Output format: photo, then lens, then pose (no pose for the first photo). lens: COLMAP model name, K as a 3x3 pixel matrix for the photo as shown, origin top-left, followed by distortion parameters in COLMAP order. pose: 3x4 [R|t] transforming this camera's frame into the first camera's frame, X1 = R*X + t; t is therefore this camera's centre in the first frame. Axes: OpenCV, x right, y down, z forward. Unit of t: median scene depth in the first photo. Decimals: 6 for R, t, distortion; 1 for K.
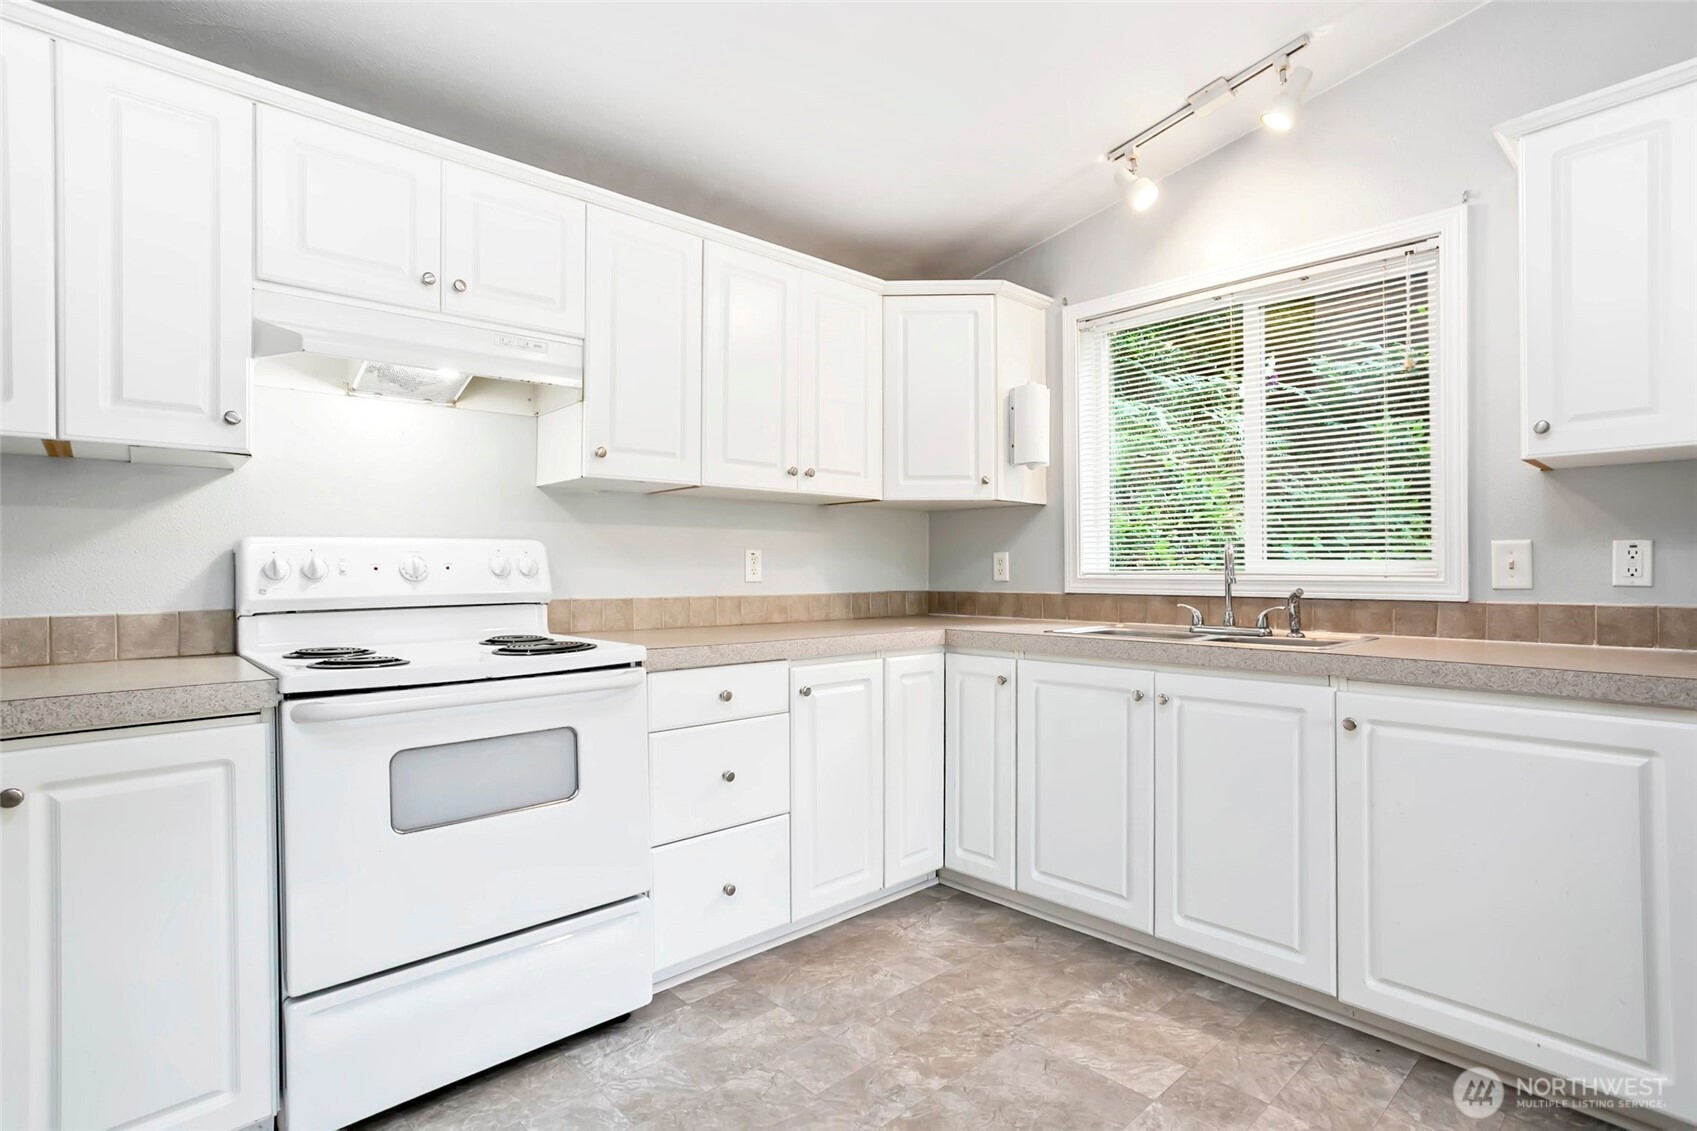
lens RADIAL K [[850.6, 0, 848.5], [0, 850.6, 565.5], [0, 0, 1]] dist [-0.052043, 0.034157]
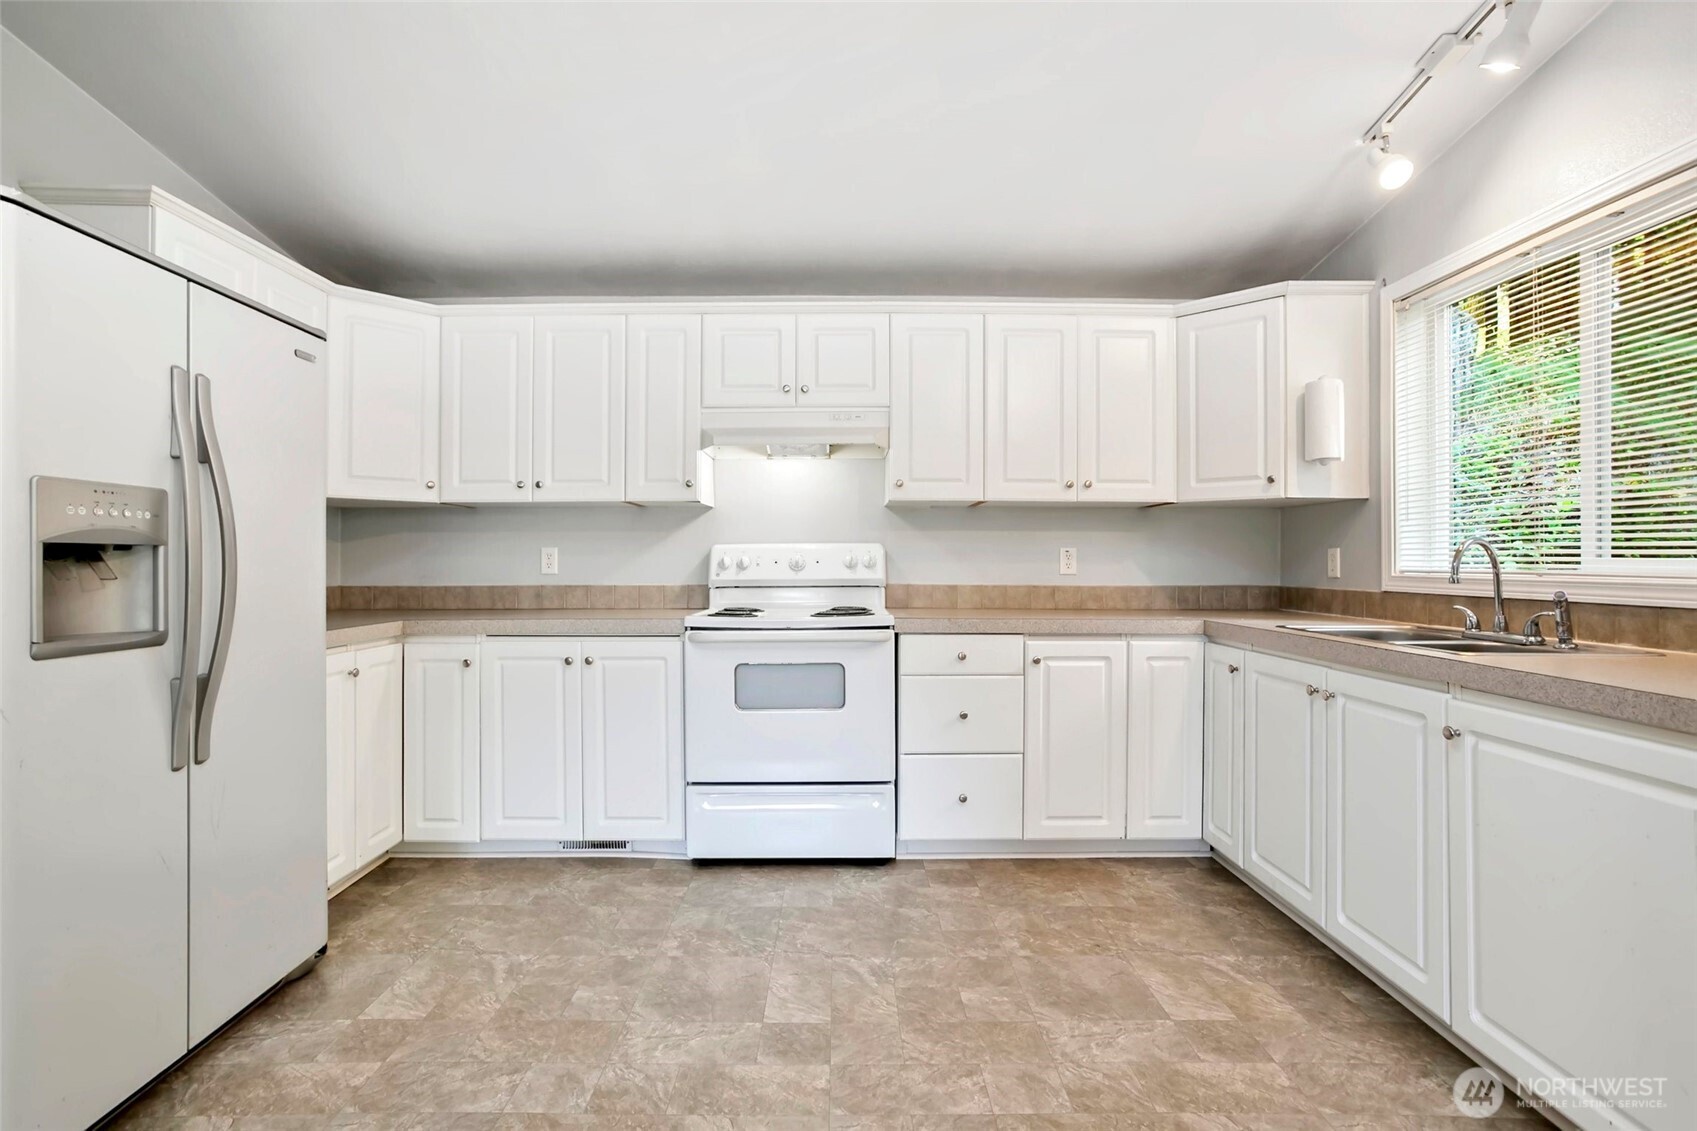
lens RADIAL K [[855.9, 0, 846.3], [0, 855.9, 552.3], [0, 0, 1]] dist [0.001502, 0.000760]
pose [[0.736209, -0.002074, -0.676751, 0.559713], [-0.001378, 0.999989, -0.004563, -0.007229], [0.676753, 0.004292, 0.736198, -0.131718]]
